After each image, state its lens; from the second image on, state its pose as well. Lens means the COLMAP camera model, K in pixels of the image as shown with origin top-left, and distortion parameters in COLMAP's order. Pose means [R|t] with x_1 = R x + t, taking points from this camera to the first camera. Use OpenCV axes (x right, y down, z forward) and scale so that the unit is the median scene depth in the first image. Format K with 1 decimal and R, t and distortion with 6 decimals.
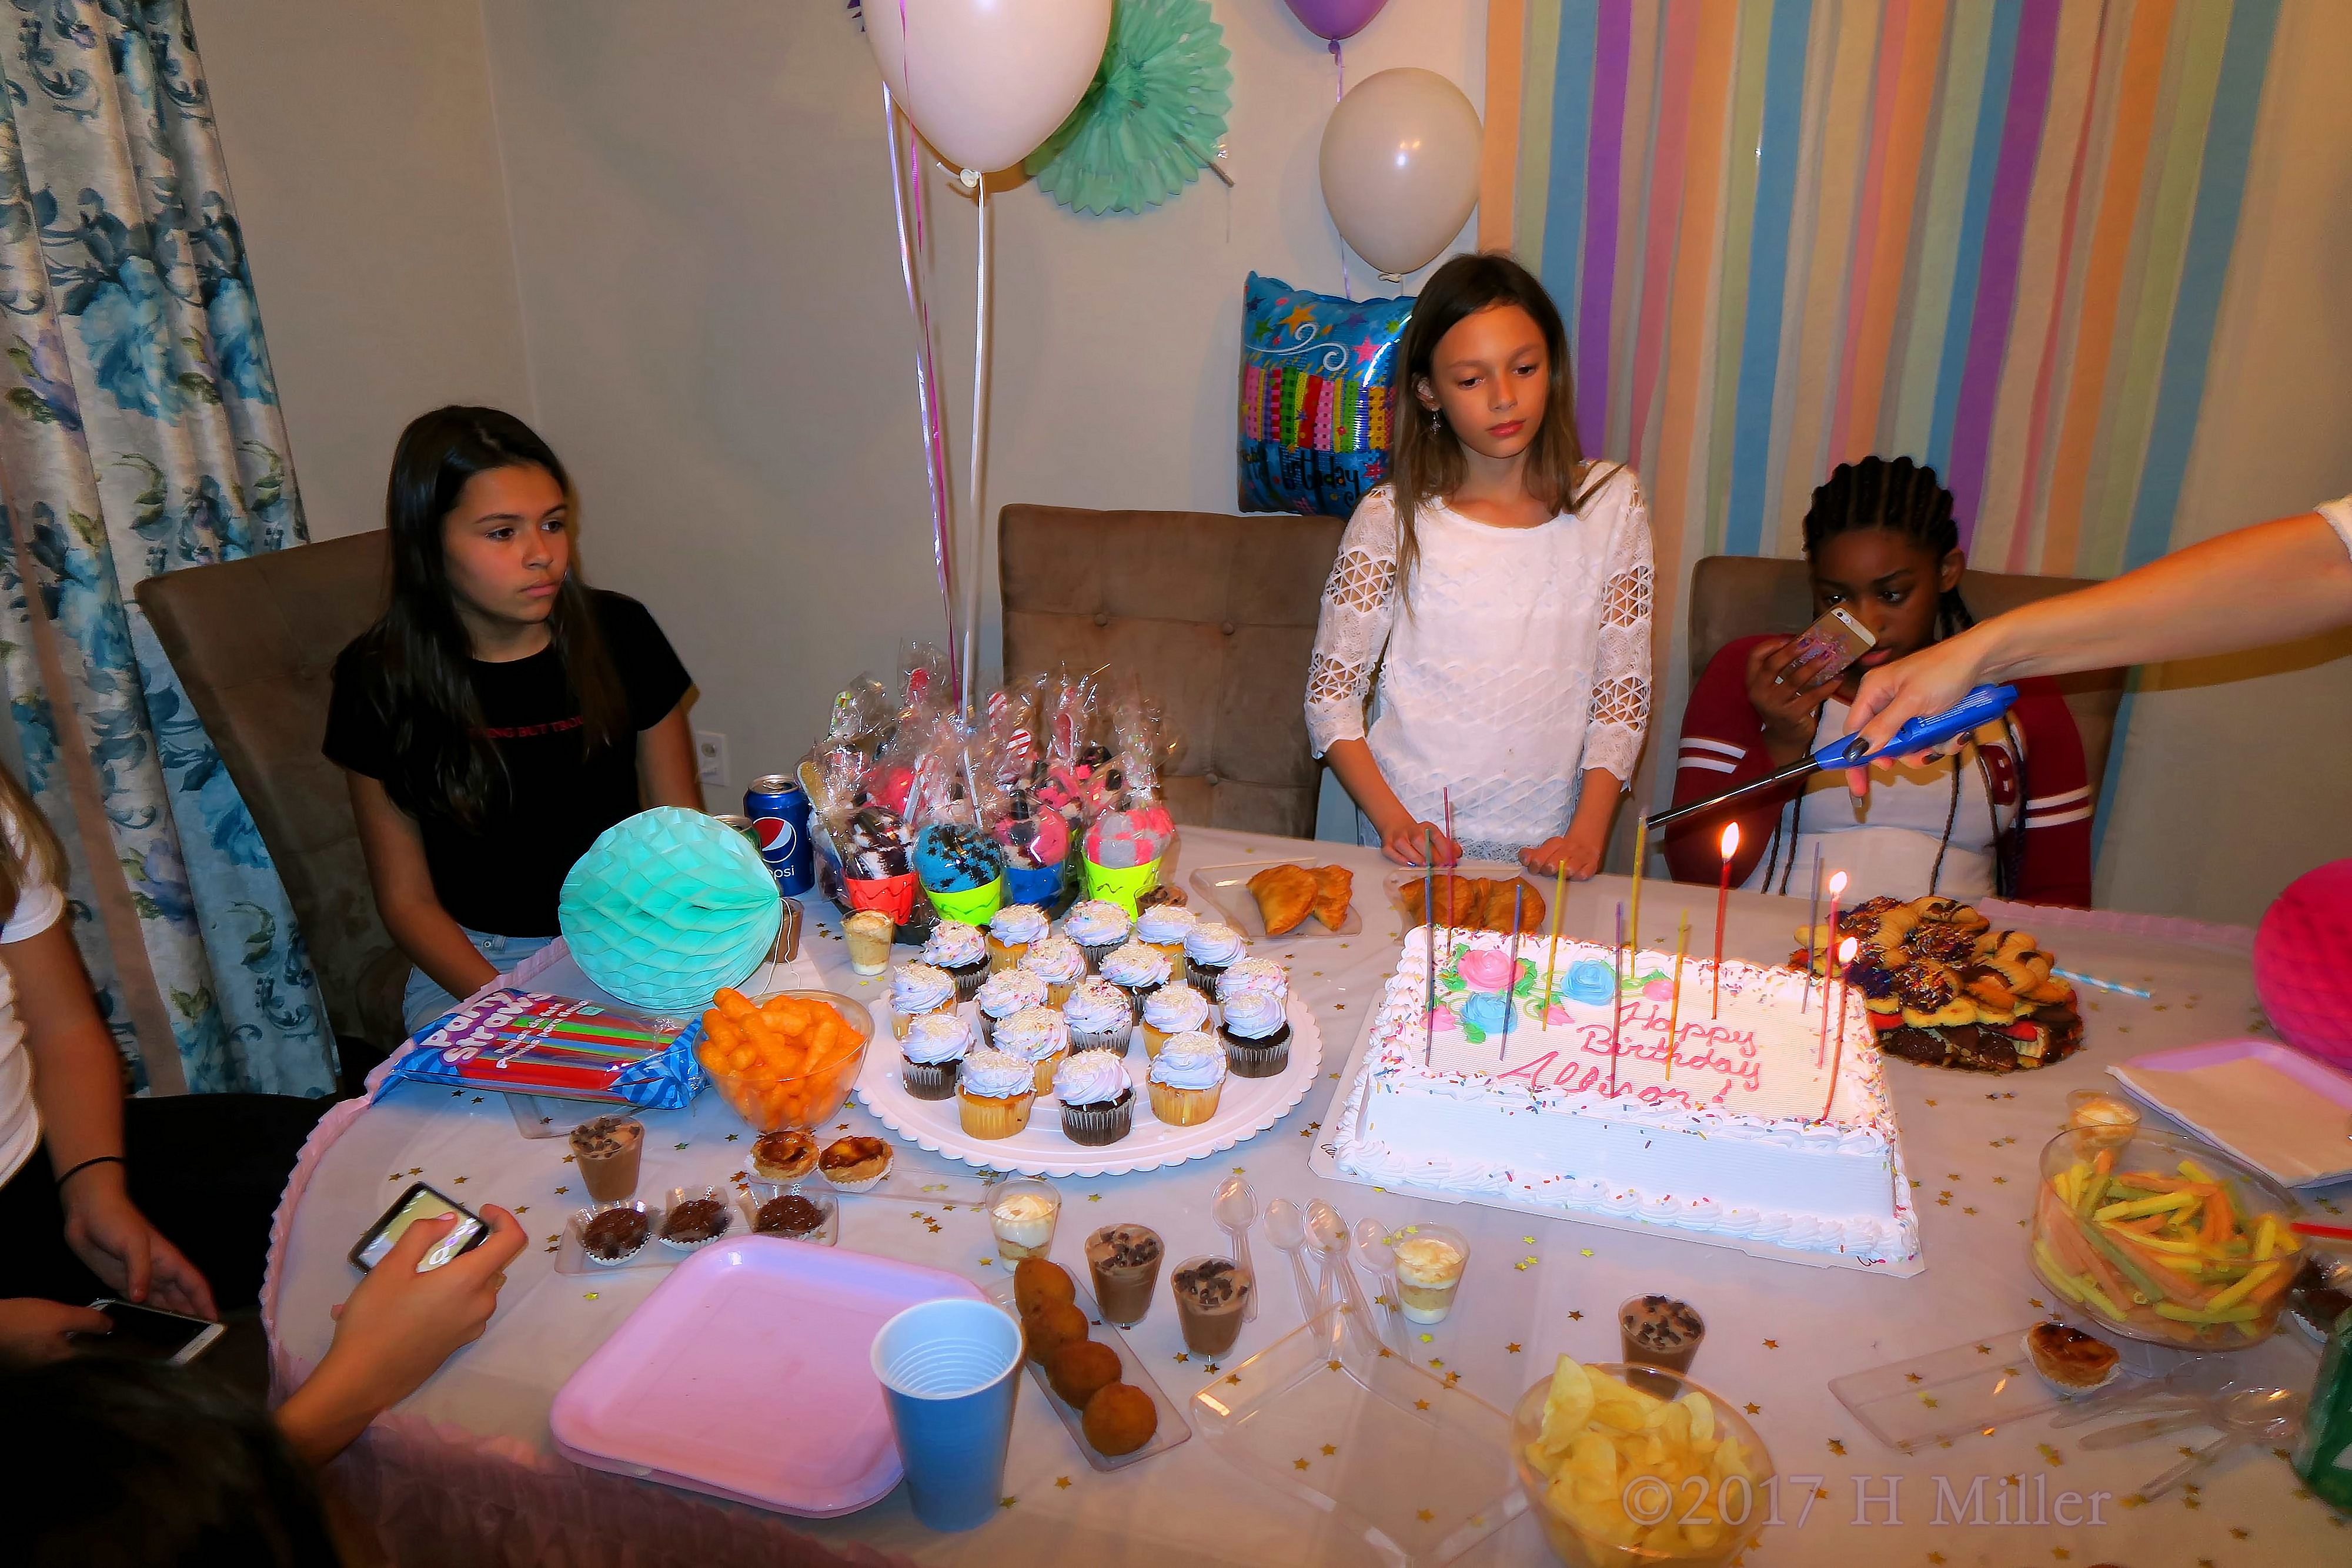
lens RADIAL K [[1618.8, 0, 1186.0], [0, 1618.8, 786.7], [0, 0, 1]] dist [-0.009271, -0.003712]
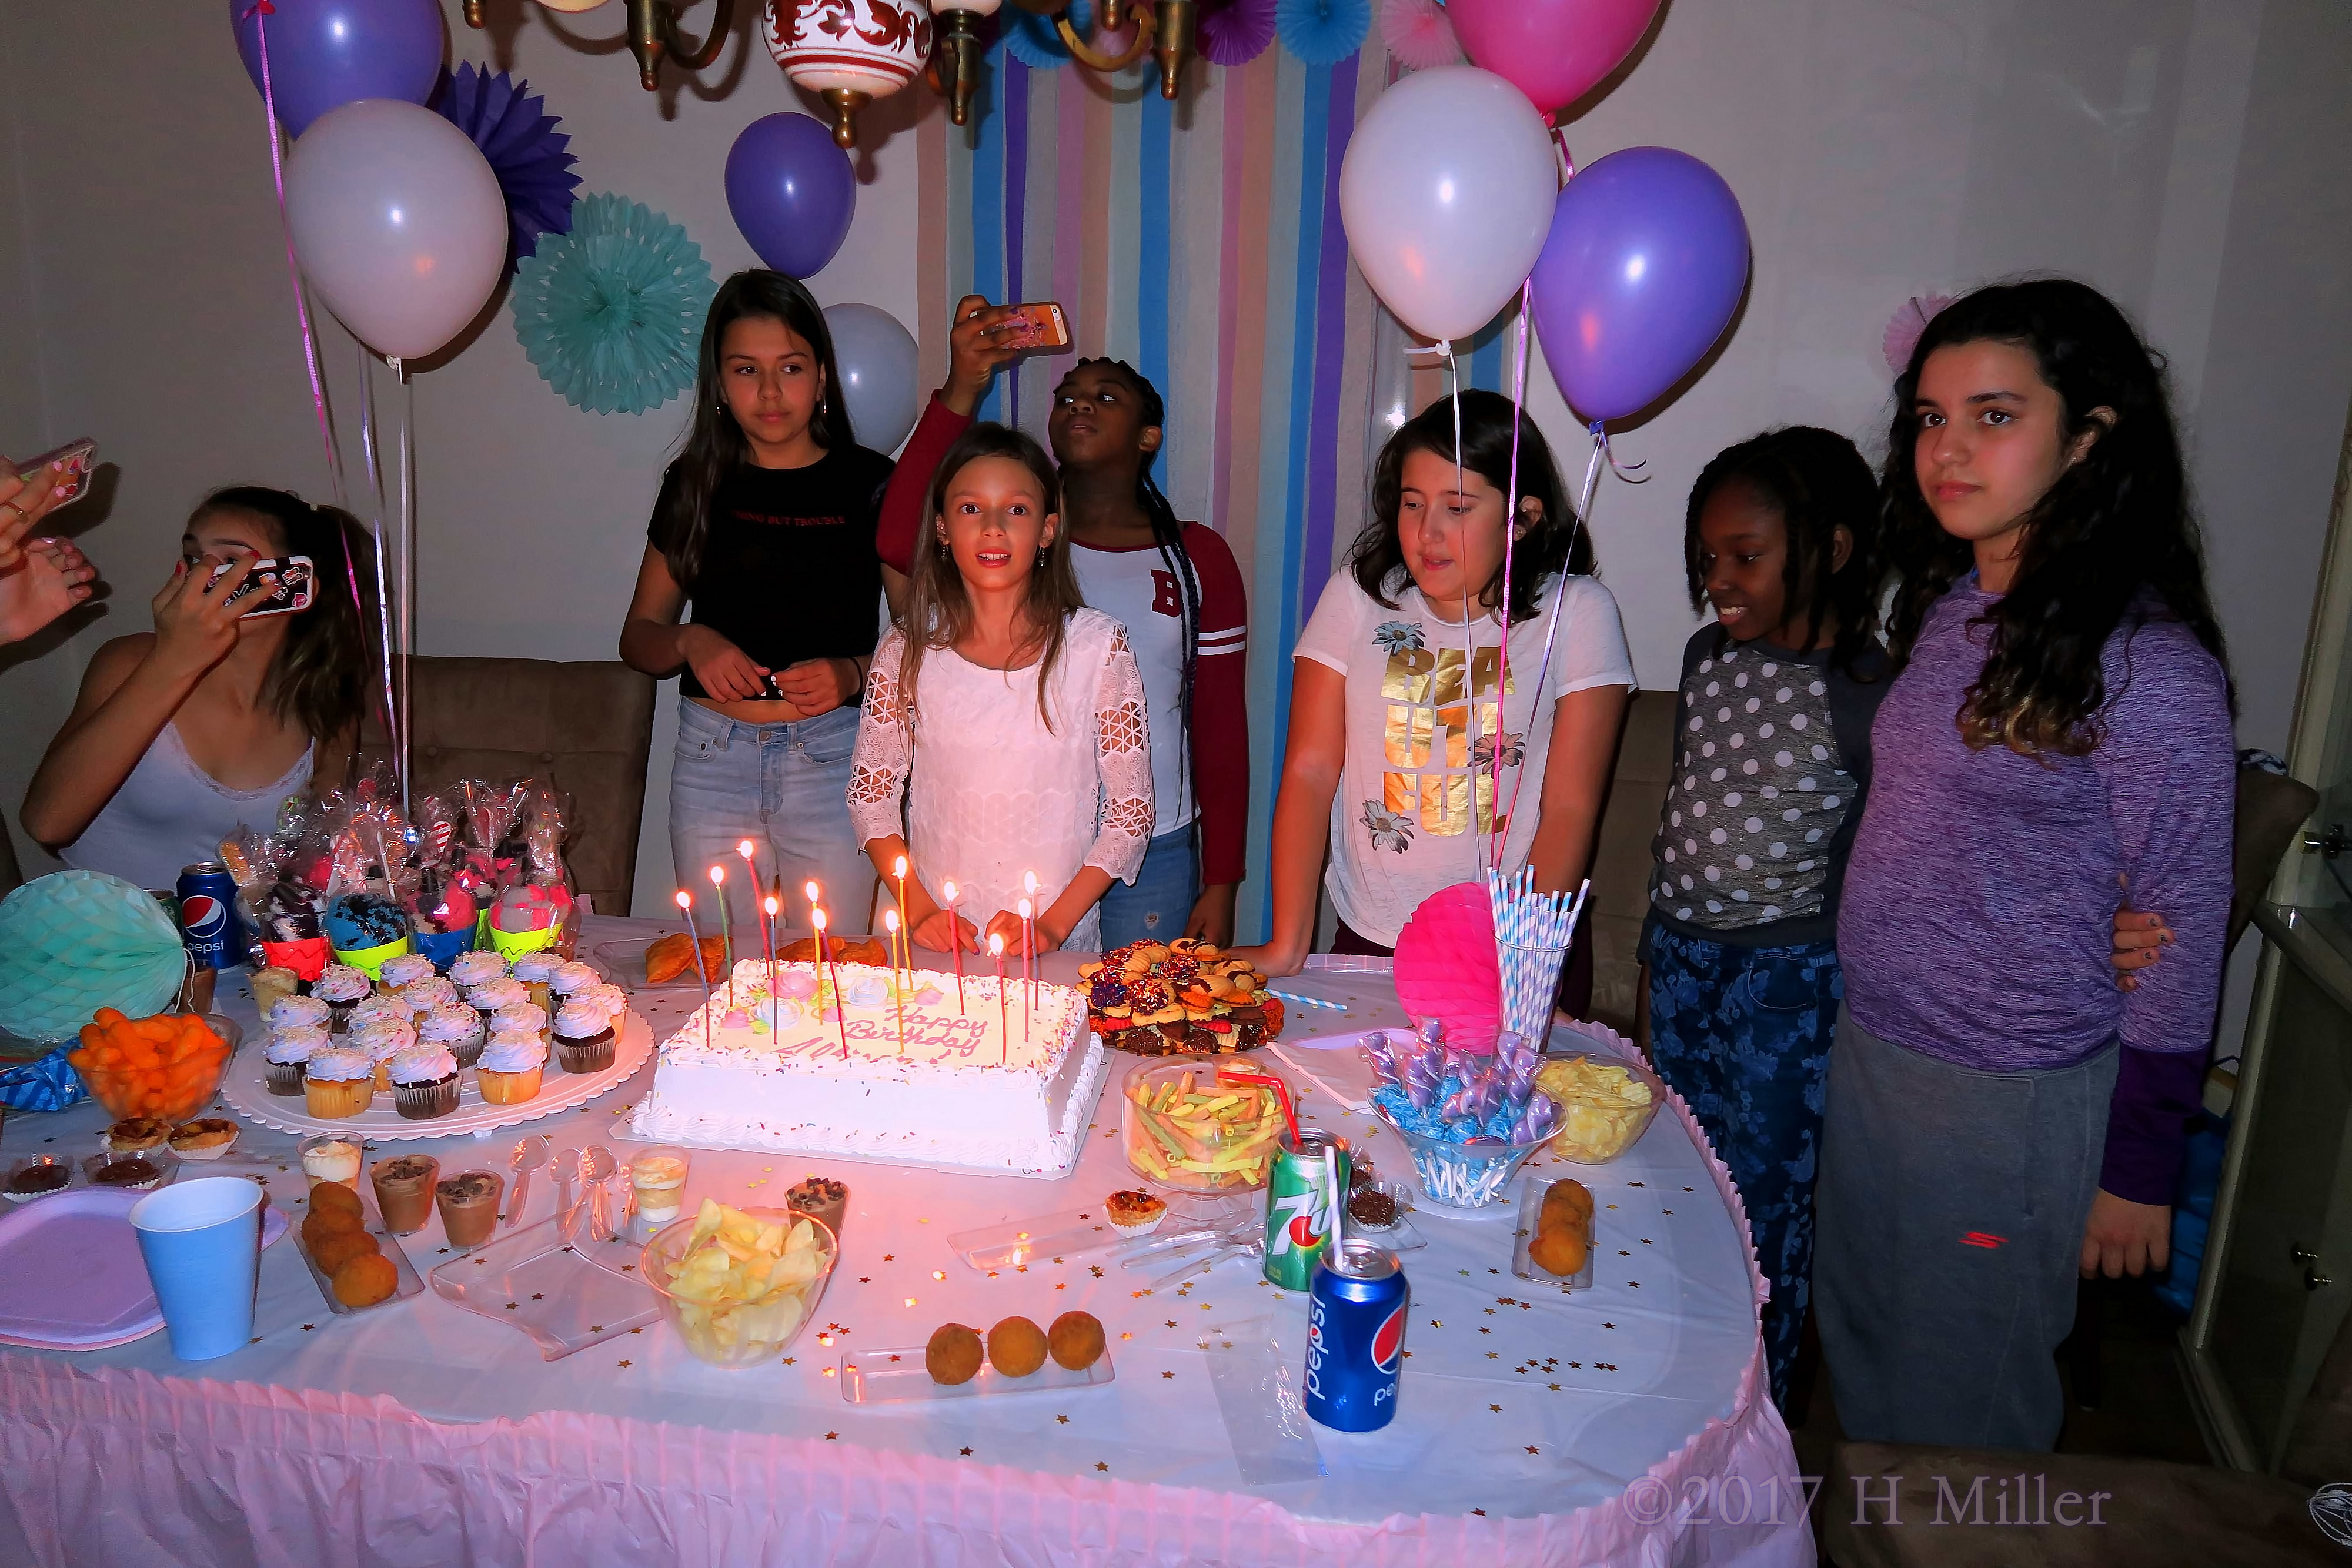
lens RADIAL K [[1623.2, 0, 1170.5], [0, 1623.2, 782.7], [0, 0, 1]] dist [-0.022163, 0.012120]
pose [[0.982610, -0.001672, 0.185675, 0.233139], [0.027789, 0.990022, -0.138144, 0.133187], [-0.183591, 0.140901, 0.972852, -0.271803]]
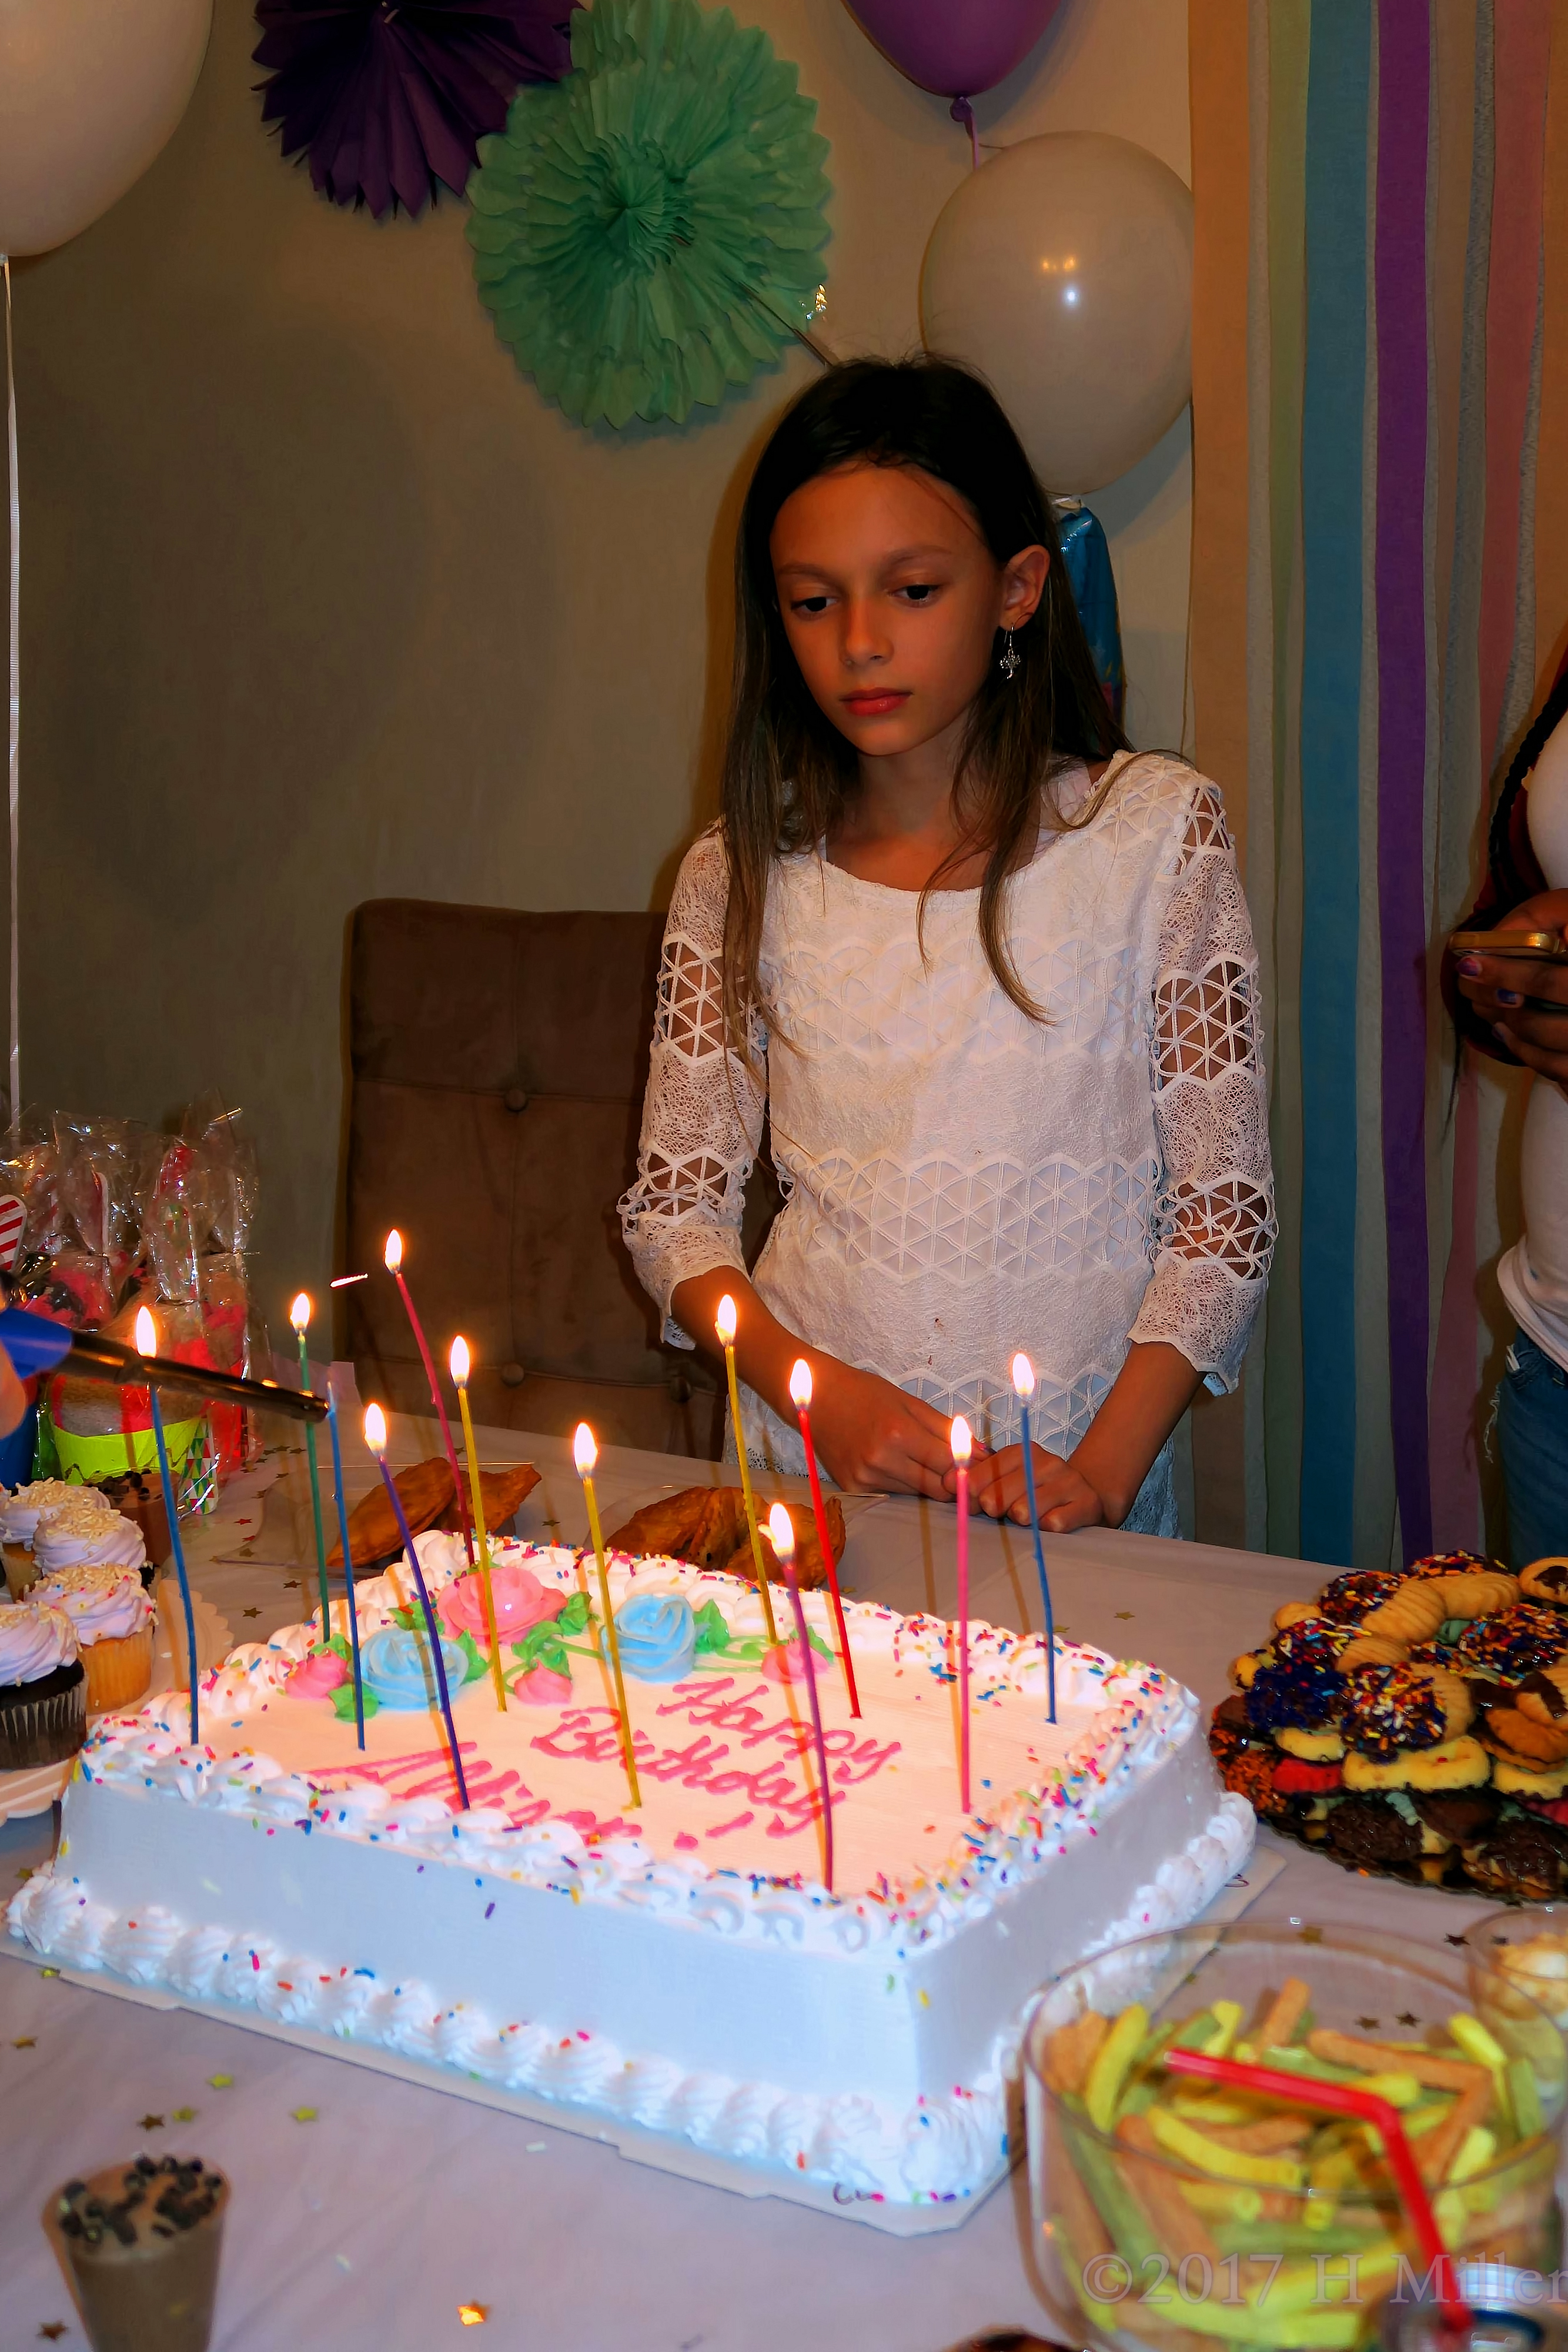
lens RADIAL K [[2835.7, 0, 795.0], [0, 2835.7, 1176.5], [0, 0, 1]] dist [0.028756, 0.000000]
pose [[0.970263, 0.024735, -0.240787, 0.476701], [-0.059849, 0.988394, -0.139629, 0.095120], [0.234539, 0.149888, 0.960482, 0.129131]]
